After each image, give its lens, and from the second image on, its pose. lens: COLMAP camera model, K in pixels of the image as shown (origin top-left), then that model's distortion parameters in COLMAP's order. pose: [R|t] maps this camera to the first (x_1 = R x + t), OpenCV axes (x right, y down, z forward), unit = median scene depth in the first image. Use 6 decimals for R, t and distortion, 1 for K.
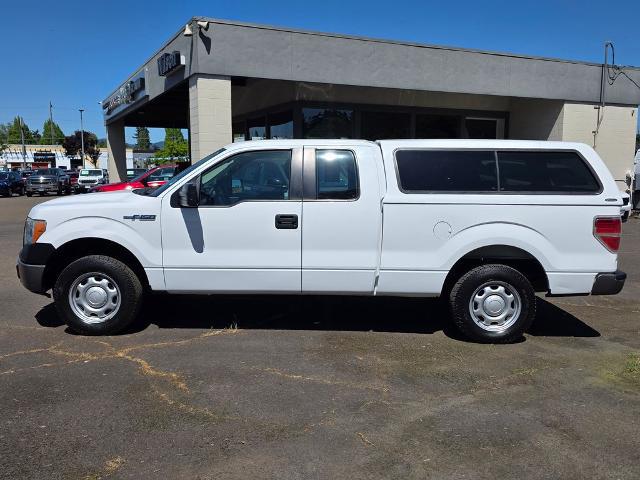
lens RADIAL K [[581.1, 0, 320.0], [0, 581.1, 240.0], [0, 0, 1]] dist [0.050312, -0.013472]
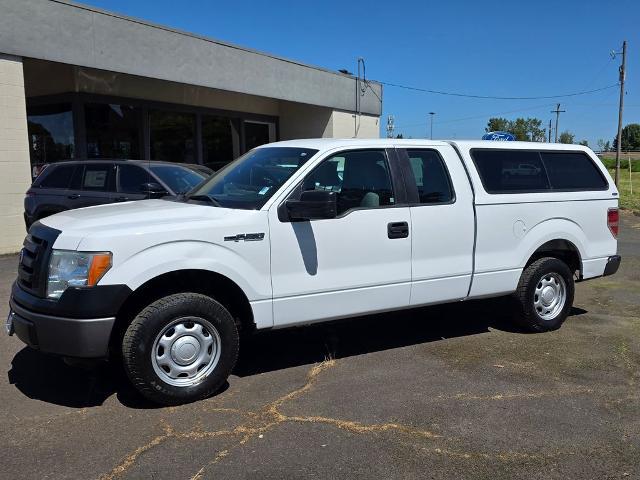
lens RADIAL K [[584.2, 0, 326.6], [0, 584.2, 240.4], [0, 0, 1]] dist [0.101075, -0.140813]
pose [[0.853862, -0.073740, 0.515249, -0.603126], [0.076774, 0.996929, 0.015446, -0.037366], [-0.514805, 0.026369, 0.856901, 0.276824]]
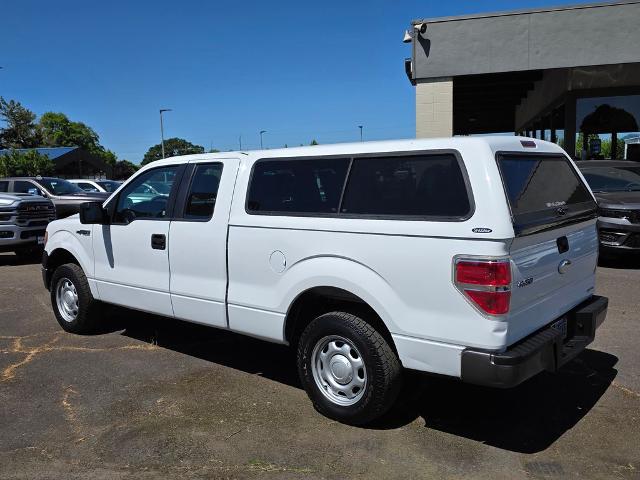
lens RADIAL K [[581.1, 0, 320.0], [0, 581.1, 240.0], [0, 0, 1]] dist [0.050312, -0.013472]
pose [[0.769158, 0.043058, -0.637607, 0.738328], [-0.048368, 0.998788, 0.009102, -0.054827], [0.637226, 0.023839, 0.770308, 0.420771]]
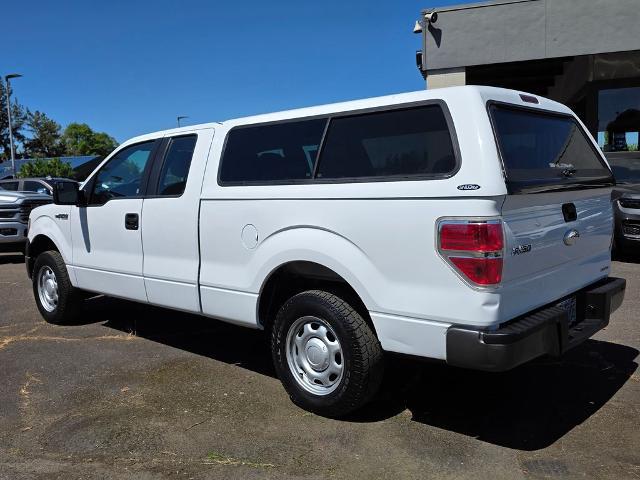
lens RADIAL K [[582.5, 0, 309.9], [0, 582.5, 239.4], [0, 0, 1]] dist [0.046178, -0.020793]
pose [[0.735257, 0.031539, -0.677055, 0.731750], [-0.047304, 0.998869, -0.004840, -0.012745], [0.676136, 0.035586, 0.735917, 0.513666]]
